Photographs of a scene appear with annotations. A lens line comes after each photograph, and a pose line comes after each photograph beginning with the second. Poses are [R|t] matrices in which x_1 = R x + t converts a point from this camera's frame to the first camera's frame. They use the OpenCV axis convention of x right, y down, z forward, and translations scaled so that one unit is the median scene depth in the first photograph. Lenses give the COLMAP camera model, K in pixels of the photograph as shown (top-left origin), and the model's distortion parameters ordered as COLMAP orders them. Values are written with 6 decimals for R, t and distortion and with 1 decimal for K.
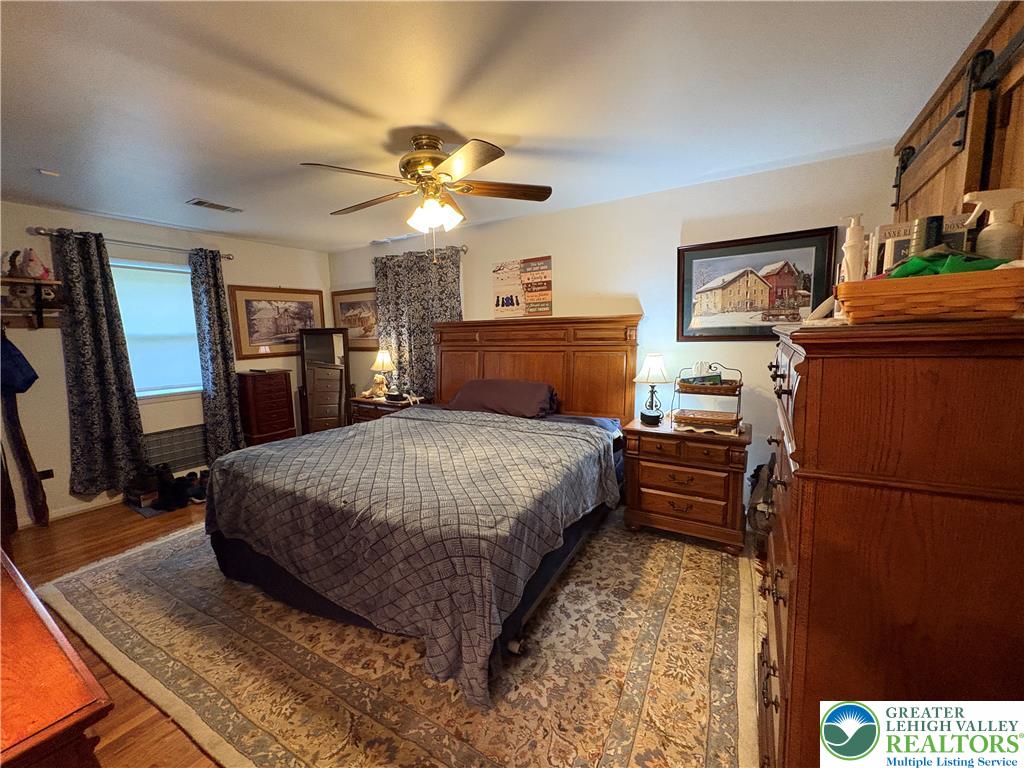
lens RADIAL K [[405.1, 0, 515.6], [0, 405.1, 383.2], [0, 0, 1]] dist [-0.003980, 0.000603]
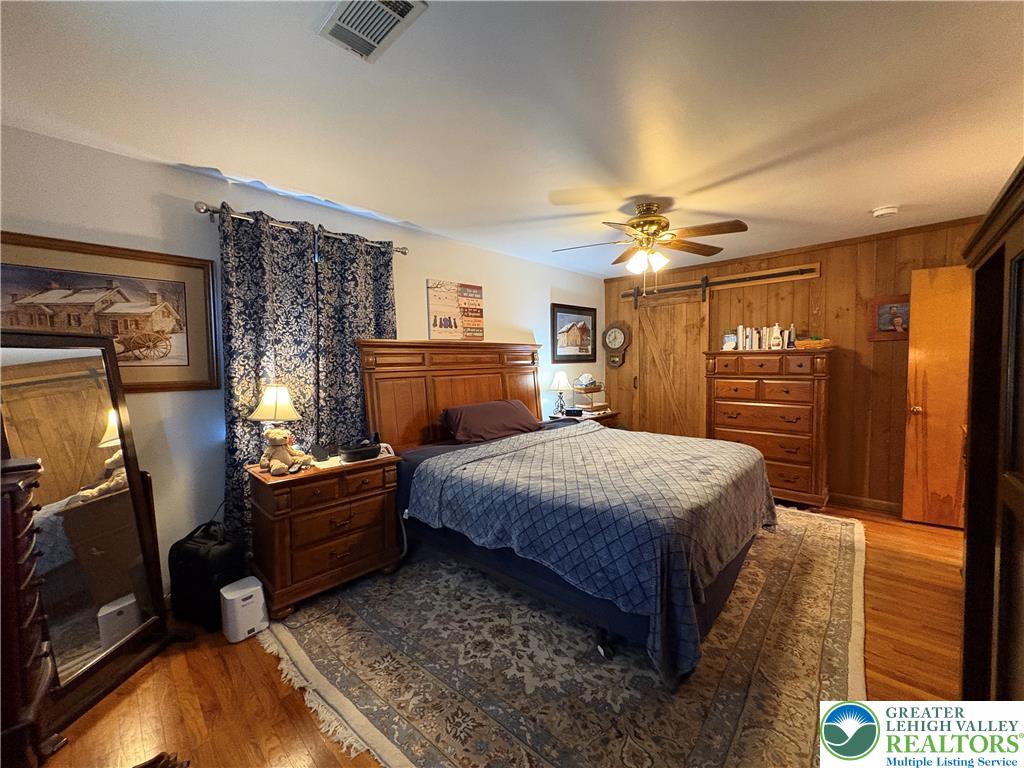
lens RADIAL K [[405.1, 0, 508.0], [0, 405.1, 382.3], [0, 0, 1]] dist [-0.003980, 0.000603]
pose [[0.221213, -0.033199, 0.974660, -0.921275], [0.134330, 0.990931, 0.003265, -0.049910], [-0.965930, 0.130204, 0.223666, 0.681177]]
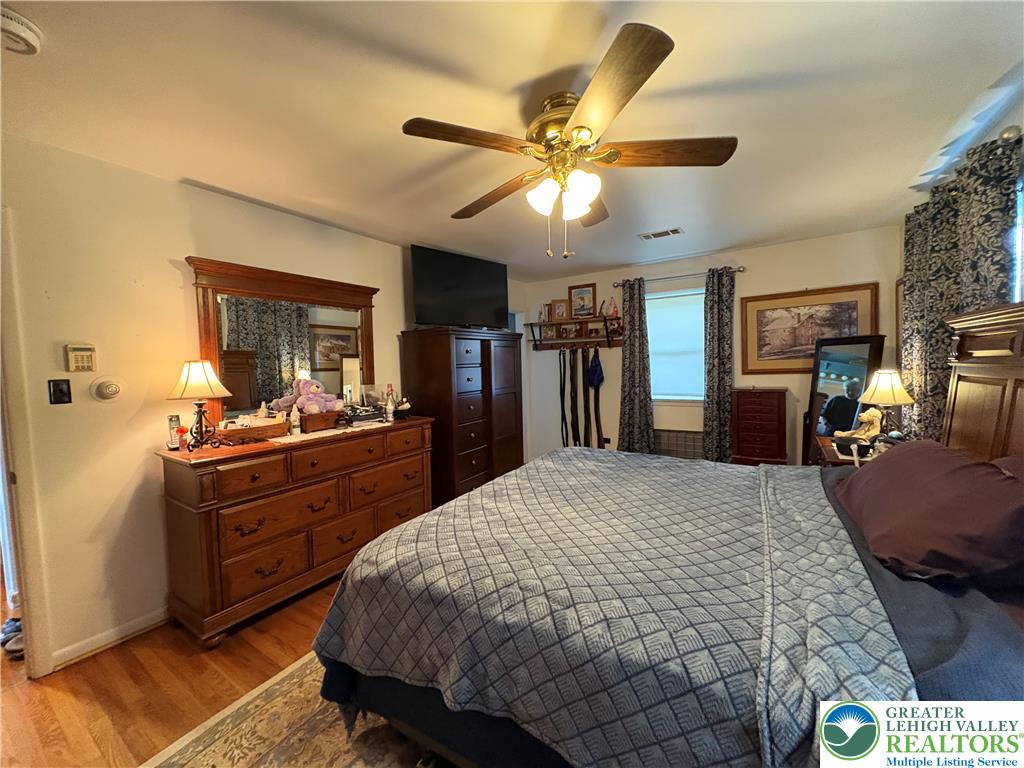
lens RADIAL K [[405.1, 0, 515.4], [0, 405.1, 382.4], [0, 0, 1]] dist [-0.003980, 0.000603]
pose [[-0.027476, 0.069574, -0.997198, 0.327577], [-0.093863, 0.992988, 0.071866, -0.064381], [0.995206, 0.095574, -0.020753, 0.543877]]
